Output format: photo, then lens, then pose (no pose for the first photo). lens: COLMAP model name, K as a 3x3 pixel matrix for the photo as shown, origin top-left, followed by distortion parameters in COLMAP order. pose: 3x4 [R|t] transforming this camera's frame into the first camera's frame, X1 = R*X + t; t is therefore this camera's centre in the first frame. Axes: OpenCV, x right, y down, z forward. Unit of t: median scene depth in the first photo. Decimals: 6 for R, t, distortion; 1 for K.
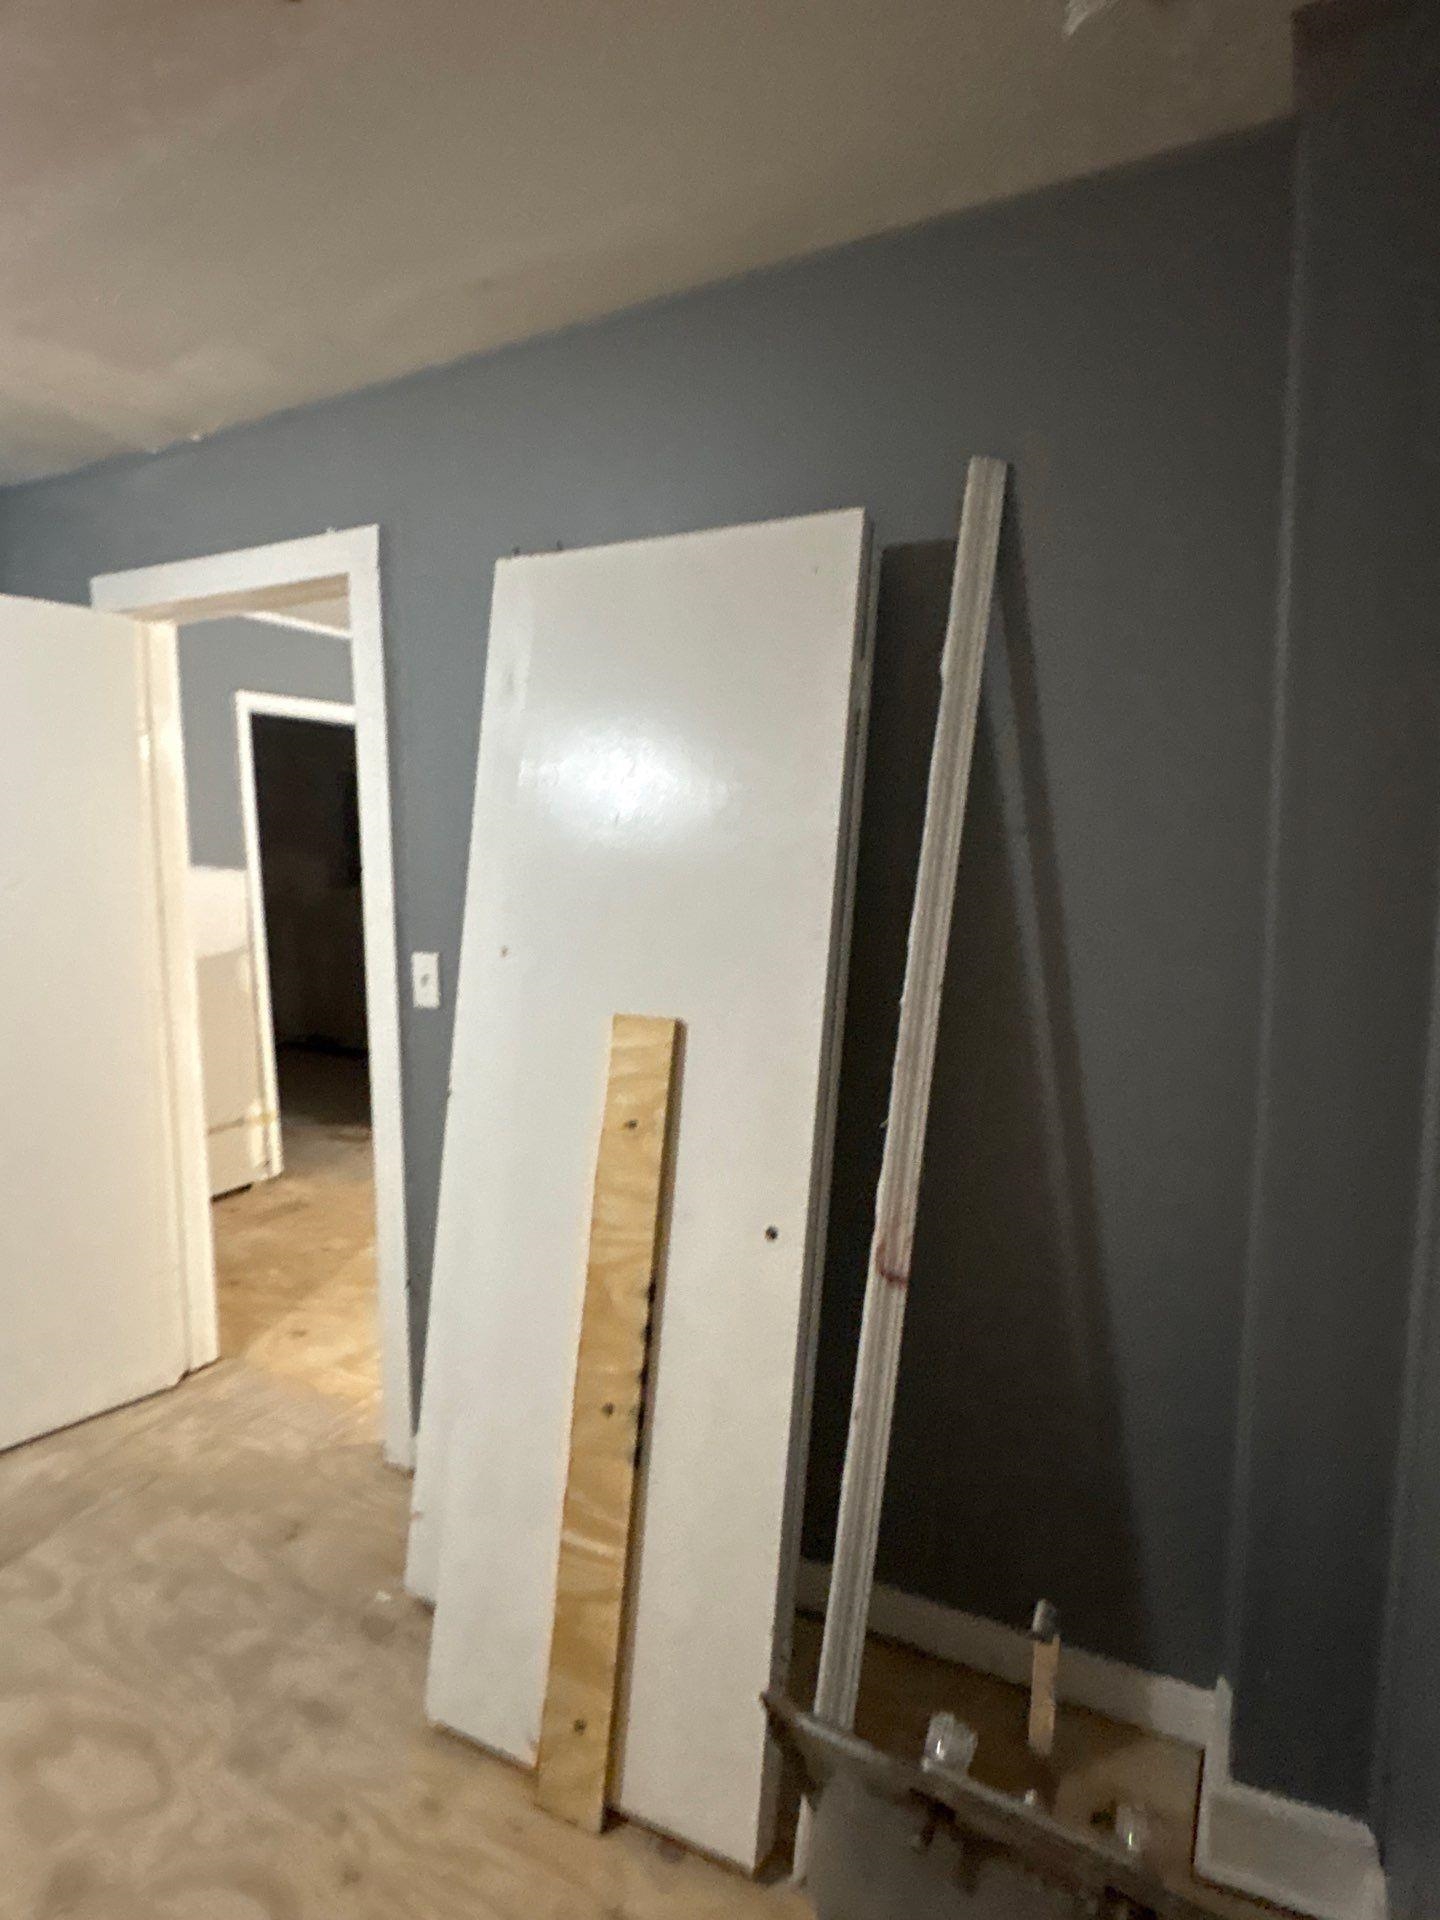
lens RADIAL K [[1063.0, 0, 723.9], [0, 1063.0, 953.5], [0, 0, 1]] dist [-0.004842, 0.004227]
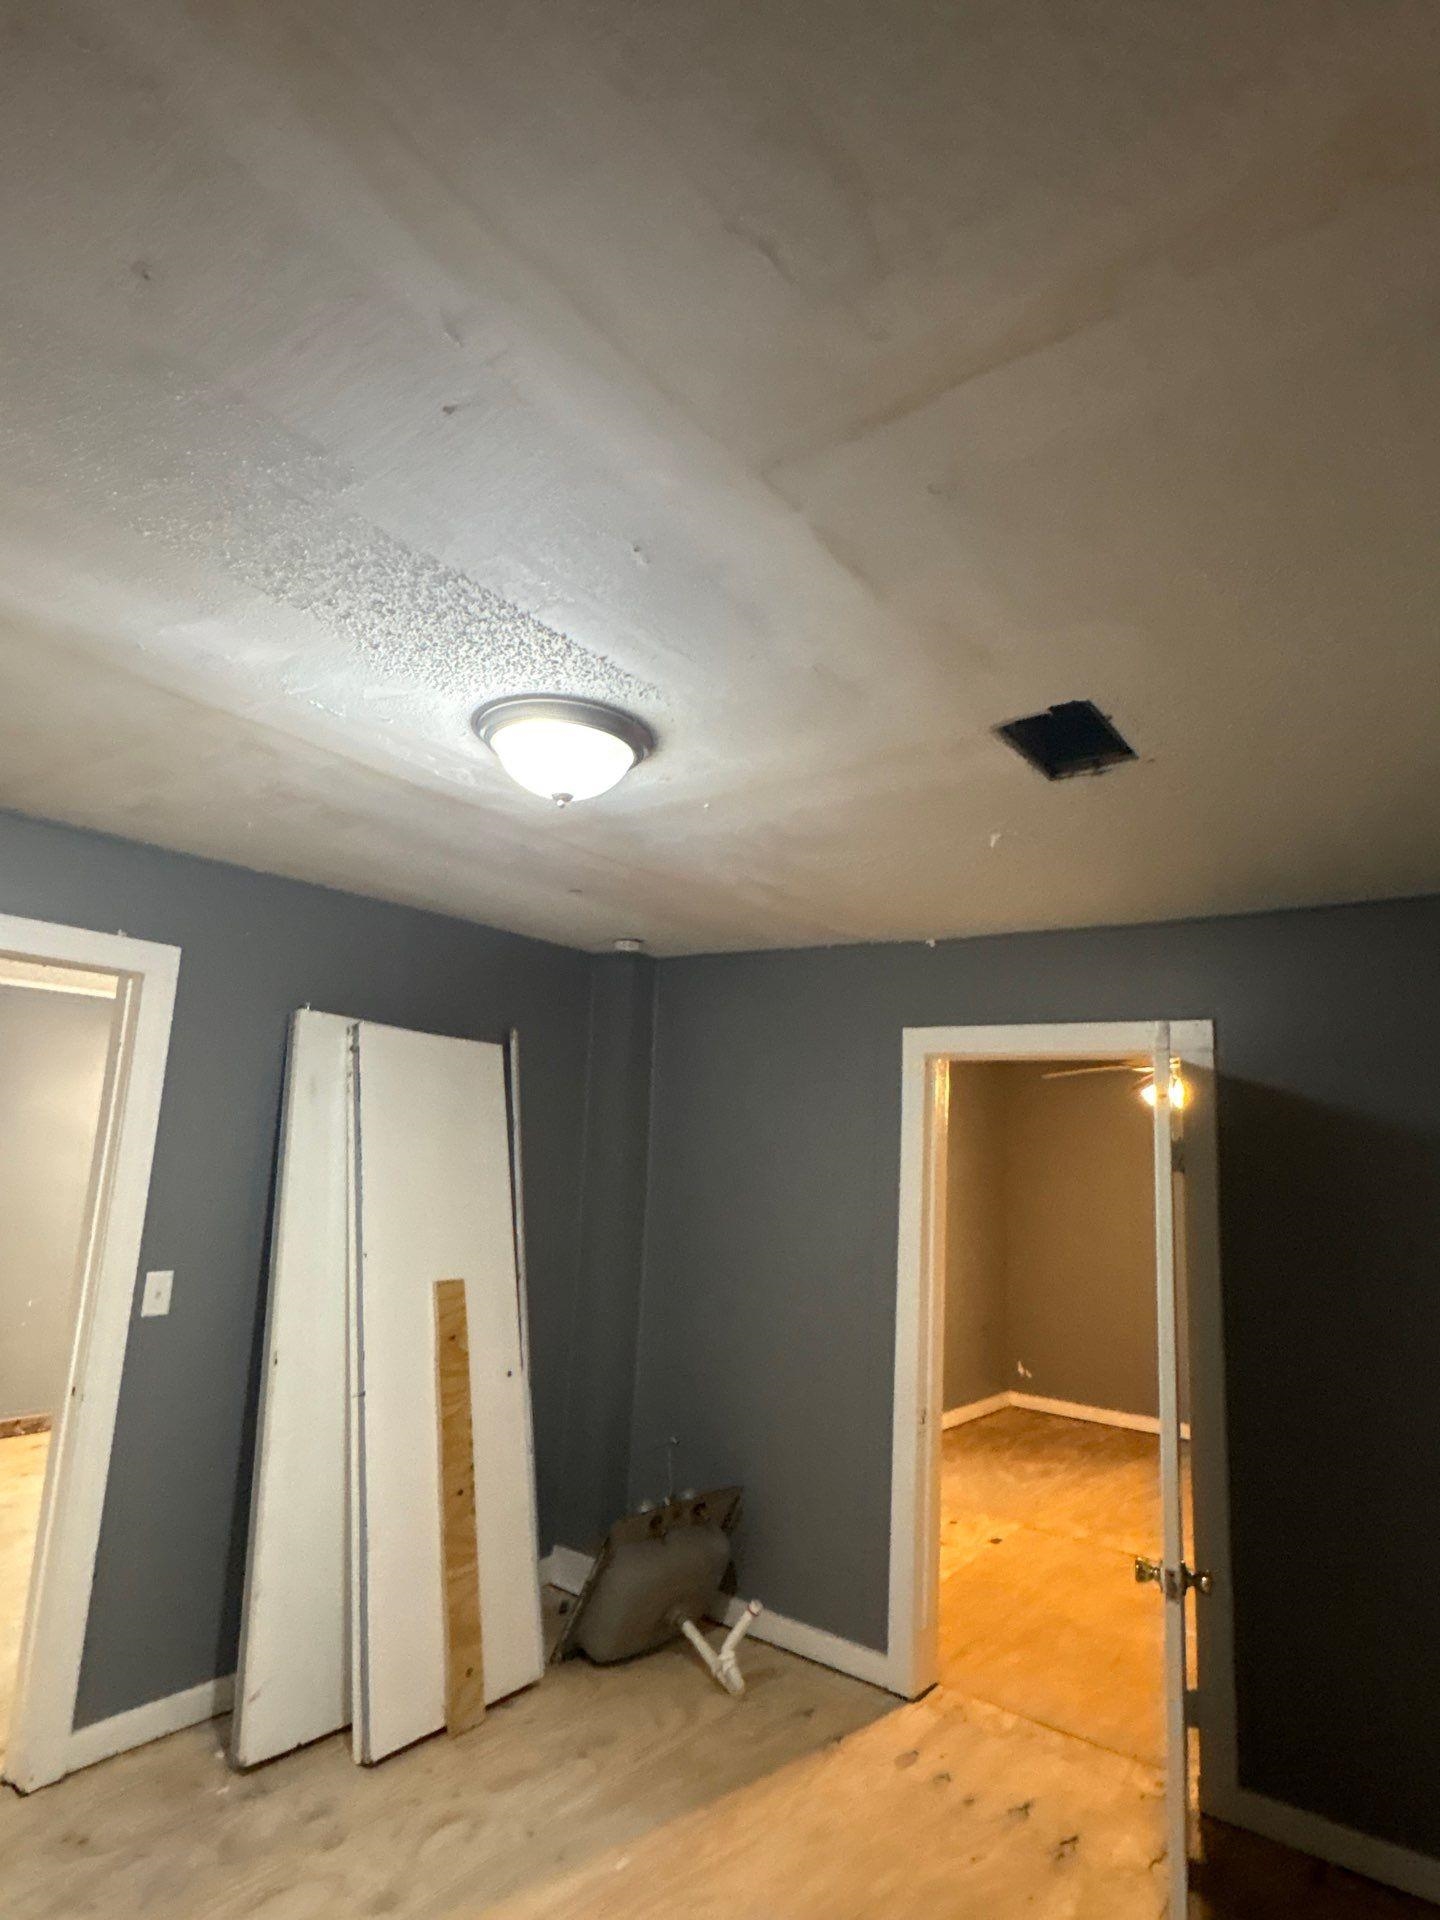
lens RADIAL K [[1063.0, 0, 716.8], [0, 1063.0, 962.5], [0, 0, 1]] dist [-0.004842, 0.004227]
pose [[0.173759, 0.184310, 0.967387, -2.002937], [0.059521, 0.978569, -0.197131, -0.099533], [-0.982988, 0.091833, 0.159065, 0.144201]]
